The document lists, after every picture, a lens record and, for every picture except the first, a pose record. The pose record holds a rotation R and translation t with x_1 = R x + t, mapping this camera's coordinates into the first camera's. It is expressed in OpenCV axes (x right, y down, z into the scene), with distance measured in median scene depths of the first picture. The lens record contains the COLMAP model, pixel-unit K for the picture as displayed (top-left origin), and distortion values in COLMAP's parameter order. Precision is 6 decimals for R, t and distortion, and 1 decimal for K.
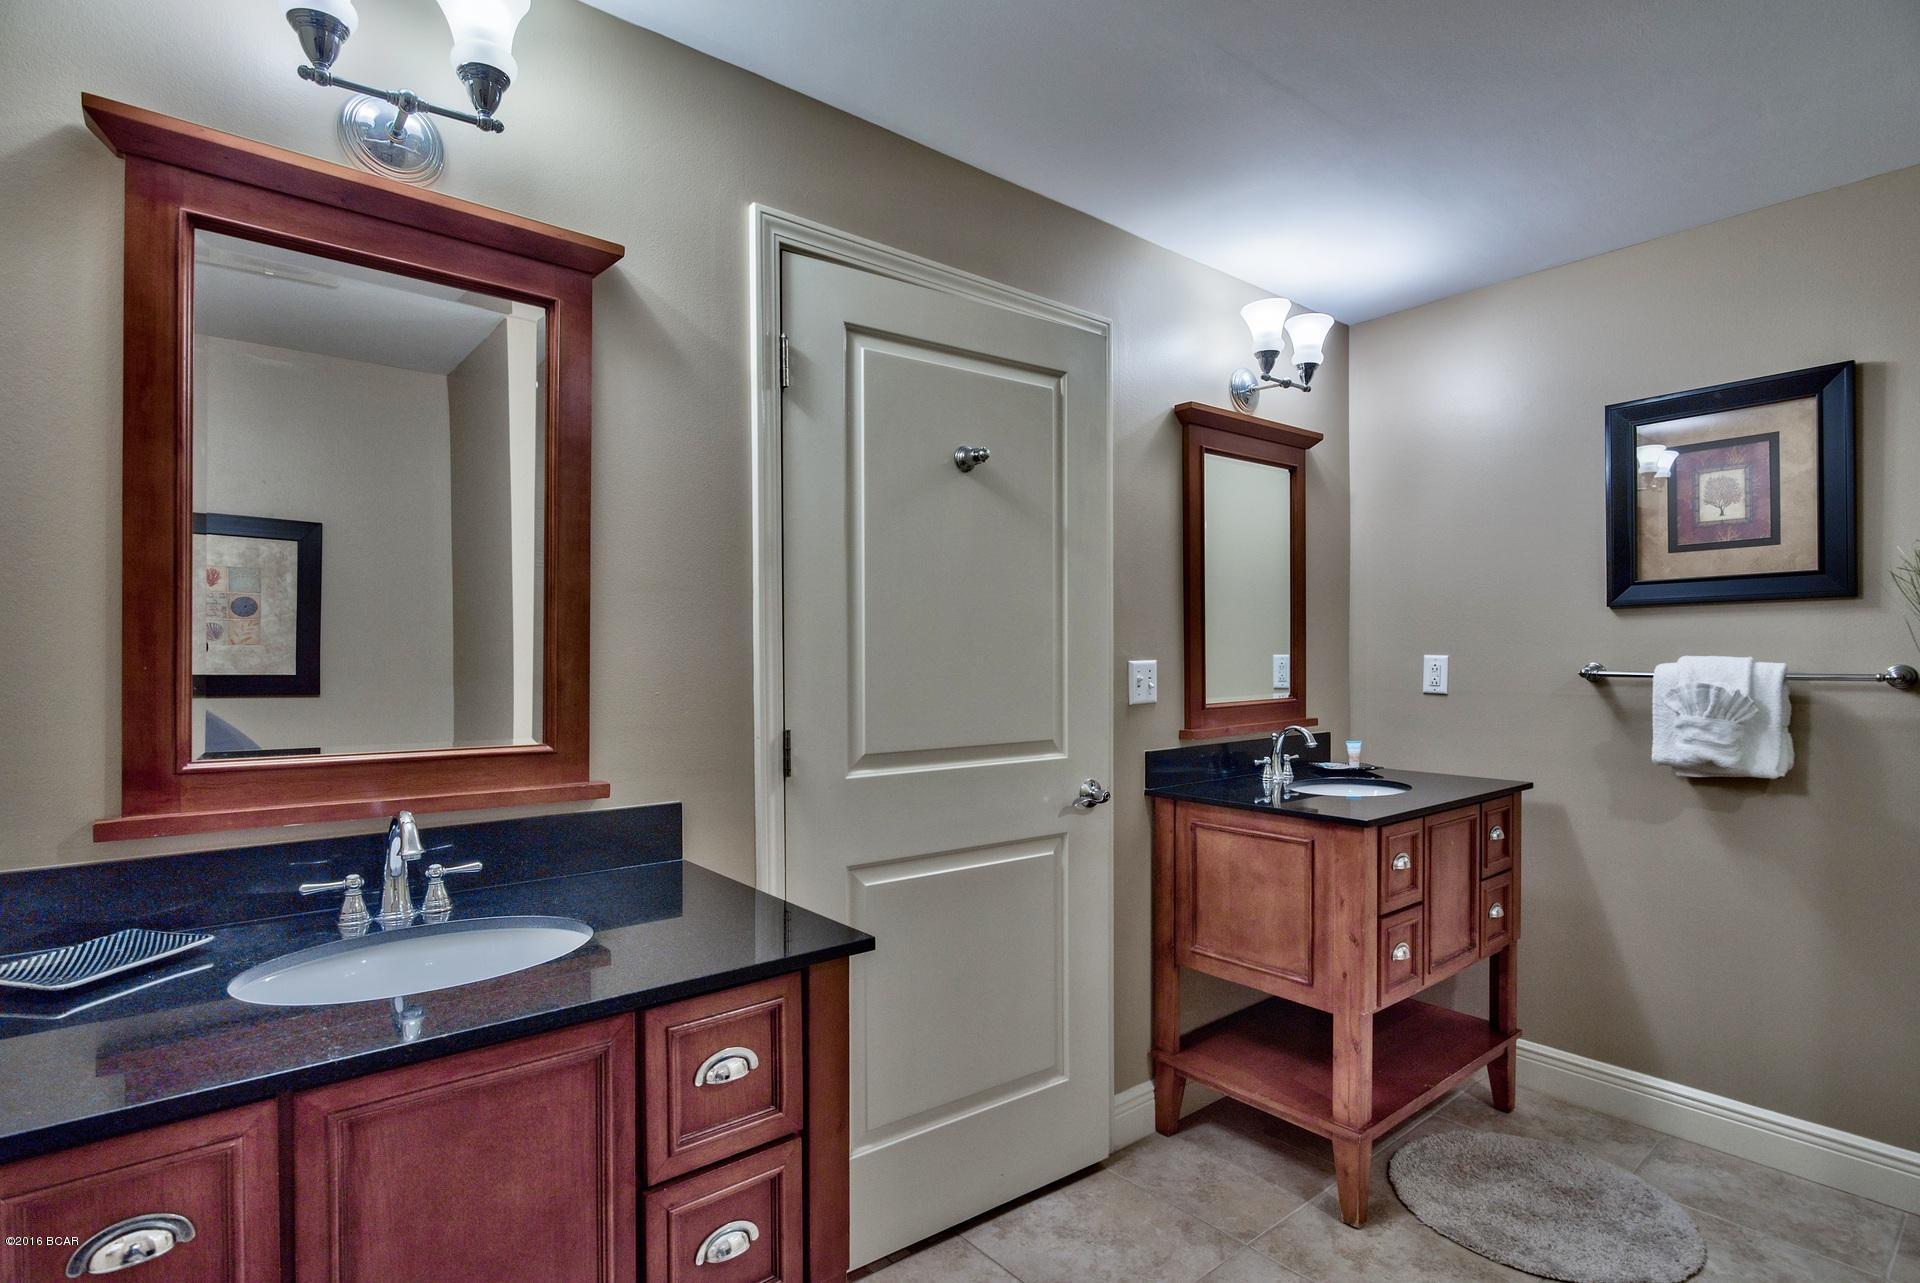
lens RADIAL K [[939.8, 0, 949.8], [0, 939.8, 645.4], [0, 0, 1]] dist [-0.002821, 0.000720]
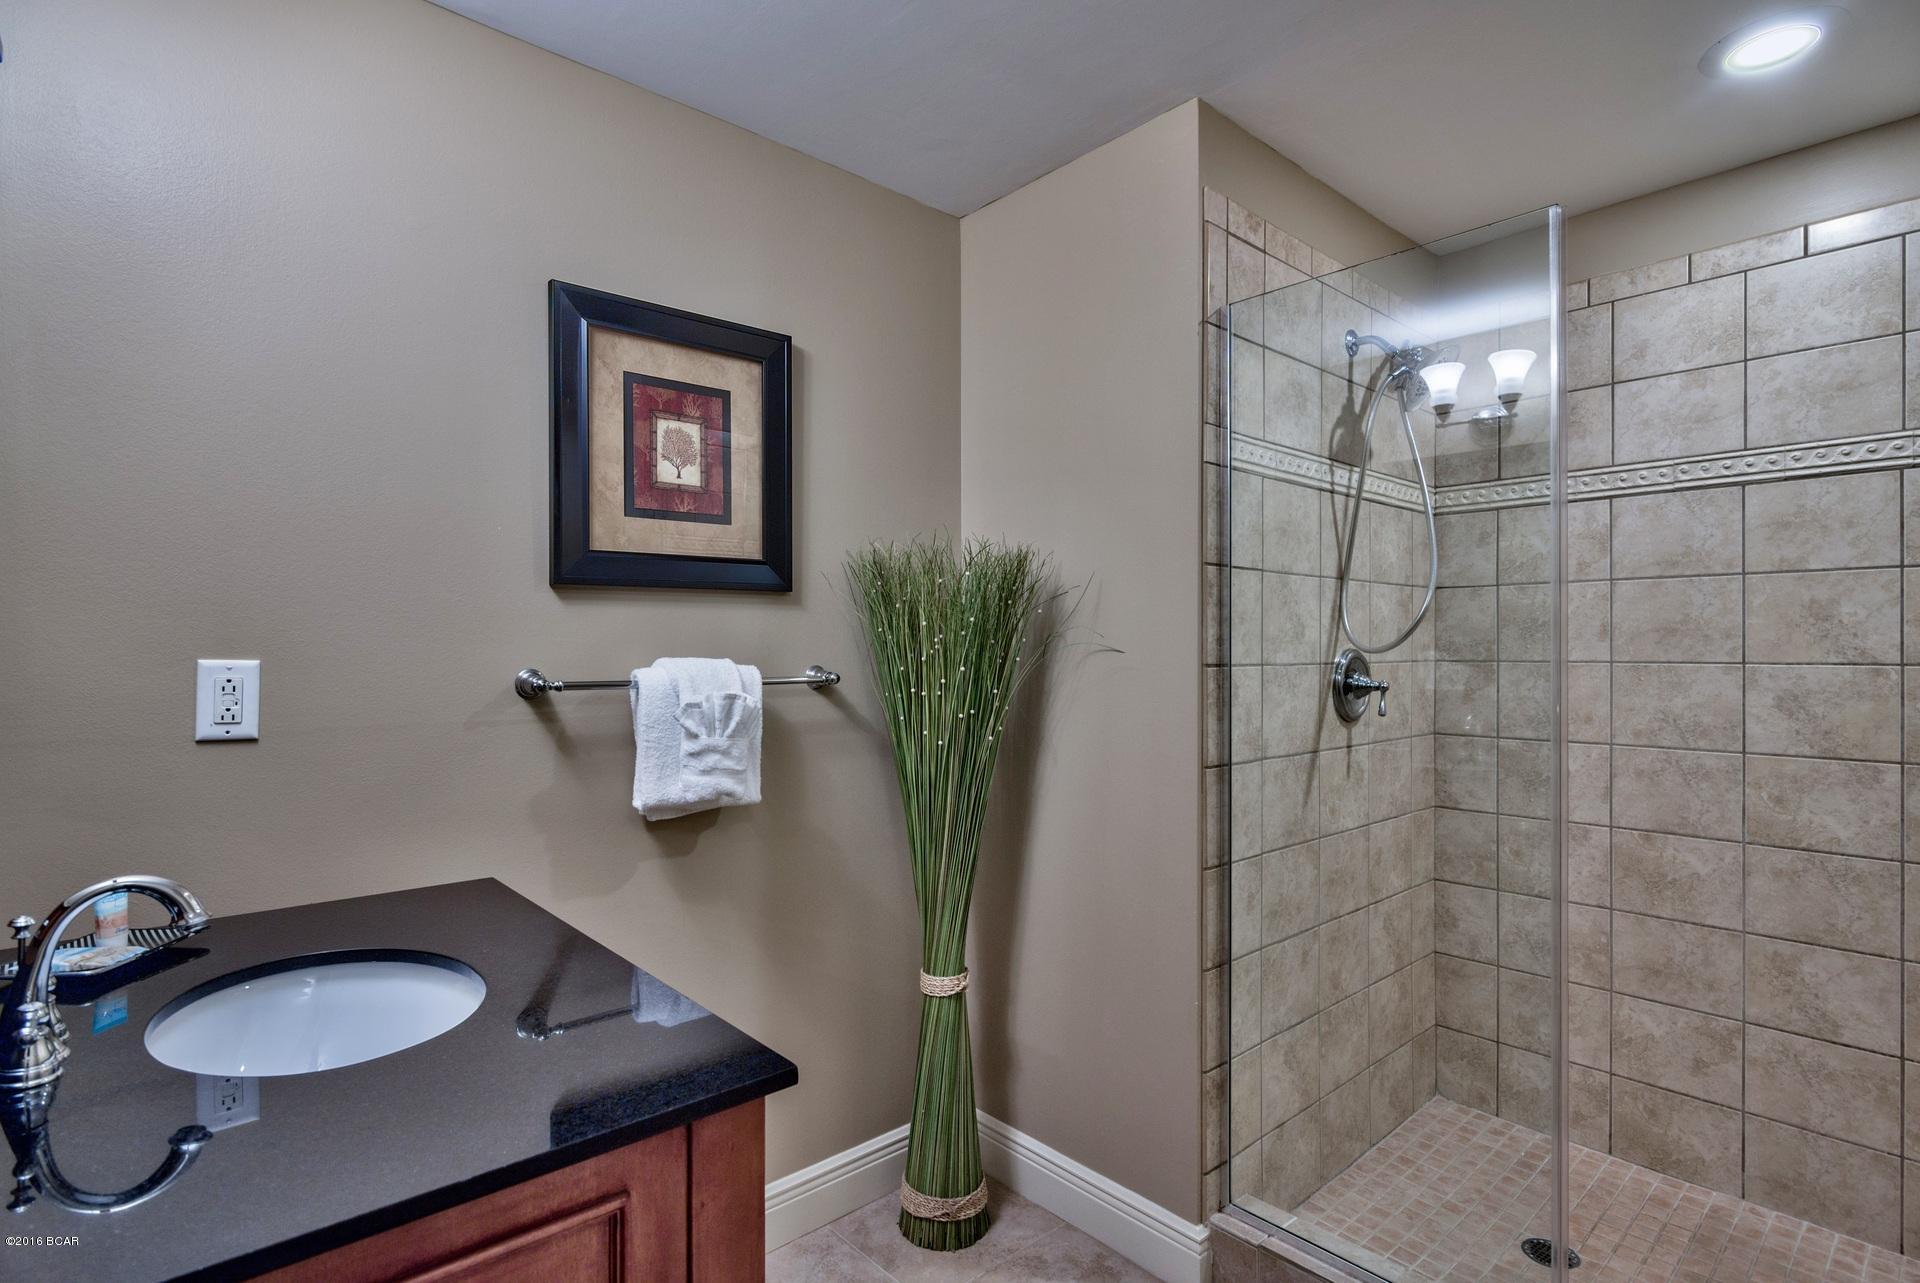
lens RADIAL K [[939.8, 0, 949.8], [0, 939.8, 645.4], [0, 0, 1]] dist [-0.002821, 0.000720]
pose [[-0.037084, 0.005444, 0.999297, 0.031242], [-0.007560, 0.999955, -0.005728, 0.004075], [-0.999284, -0.007767, -0.037041, 0.808581]]
